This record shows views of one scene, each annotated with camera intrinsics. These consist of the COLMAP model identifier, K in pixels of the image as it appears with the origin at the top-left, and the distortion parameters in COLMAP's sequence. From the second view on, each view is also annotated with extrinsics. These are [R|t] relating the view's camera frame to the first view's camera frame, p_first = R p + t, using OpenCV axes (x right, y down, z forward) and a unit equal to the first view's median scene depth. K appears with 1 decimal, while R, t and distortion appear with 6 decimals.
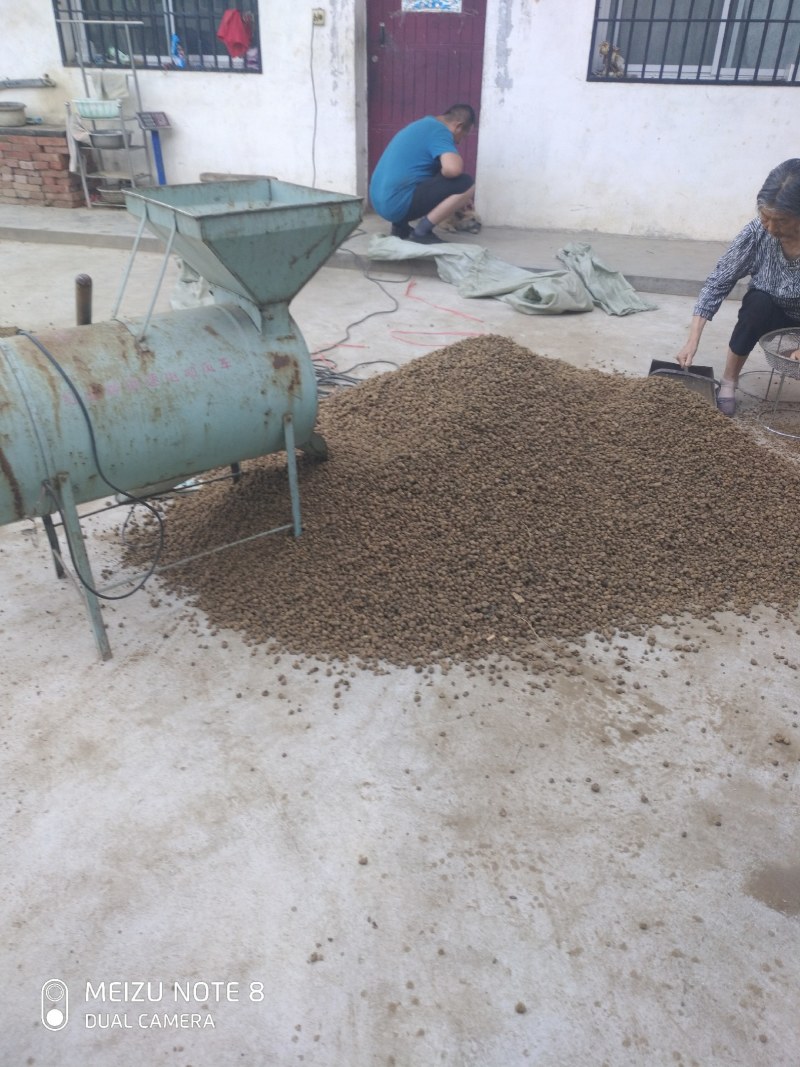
lens RADIAL K [[791.8, 0, 400.0], [0, 791.8, 533.5], [0, 0, 1]] dist [0.040968, -0.053901]
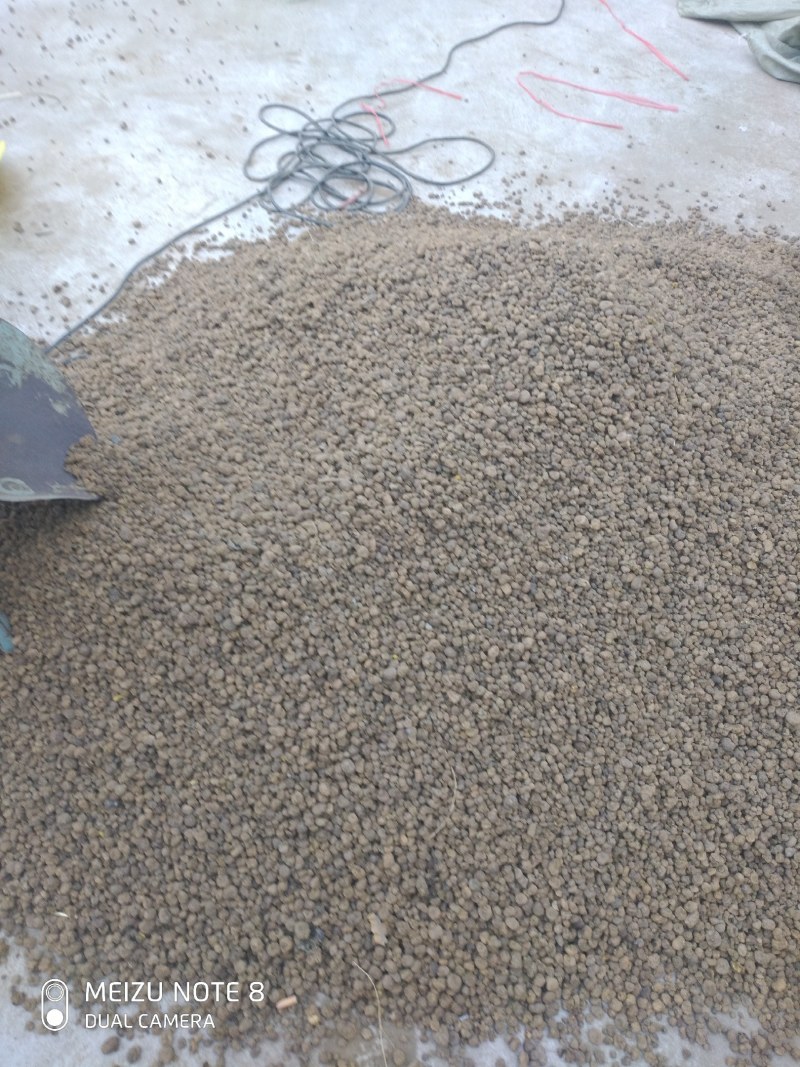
lens RADIAL K [[722.6, 0, 437.7], [0, 722.6, 498.1], [0, 0, 1]] dist [0.005955, 0.004249]
pose [[0.949049, 0.288851, -0.125982, 0.157759], [-0.213280, 0.883060, 0.417991, -0.329437], [0.231986, -0.369825, 0.899673, 0.681295]]
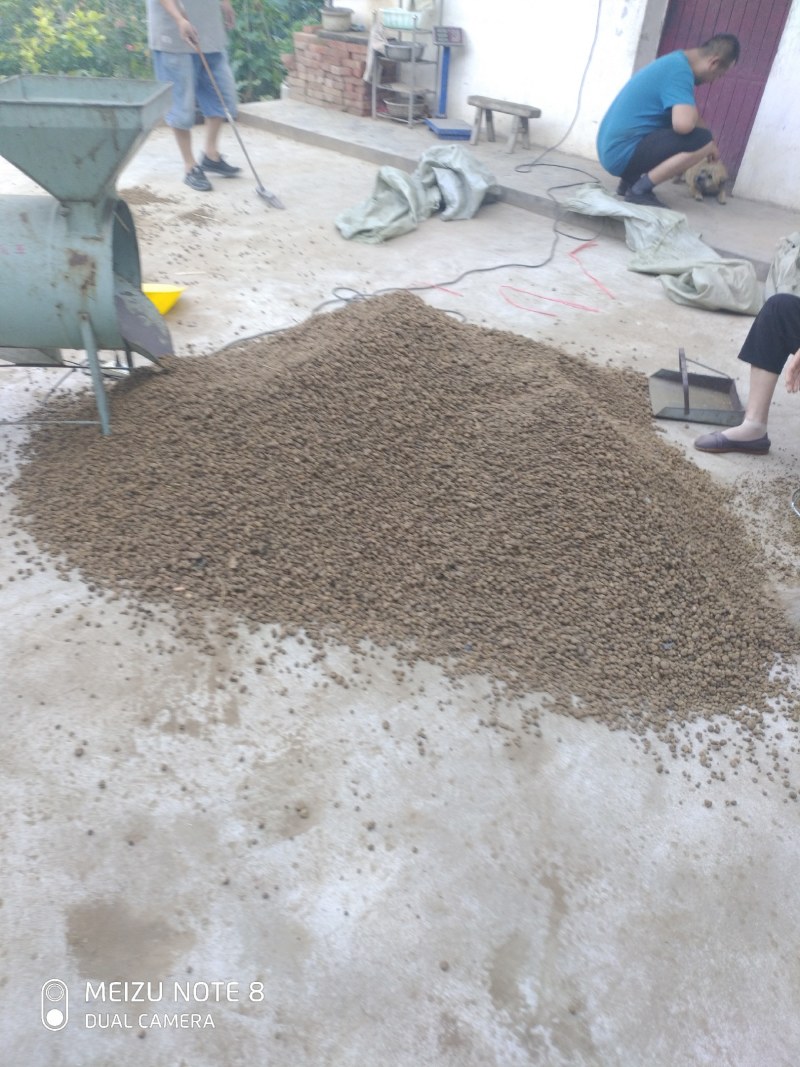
lens RADIAL K [[798.8, 0, 448.8], [0, 798.8, 538.4], [0, 0, 1]] dist [0.041976, -0.052068]
pose [[0.852902, 0.334117, -0.401155, 0.714137], [-0.307603, 0.942459, 0.130962, -0.144075], [0.421828, 0.011699, 0.906600, 0.235686]]
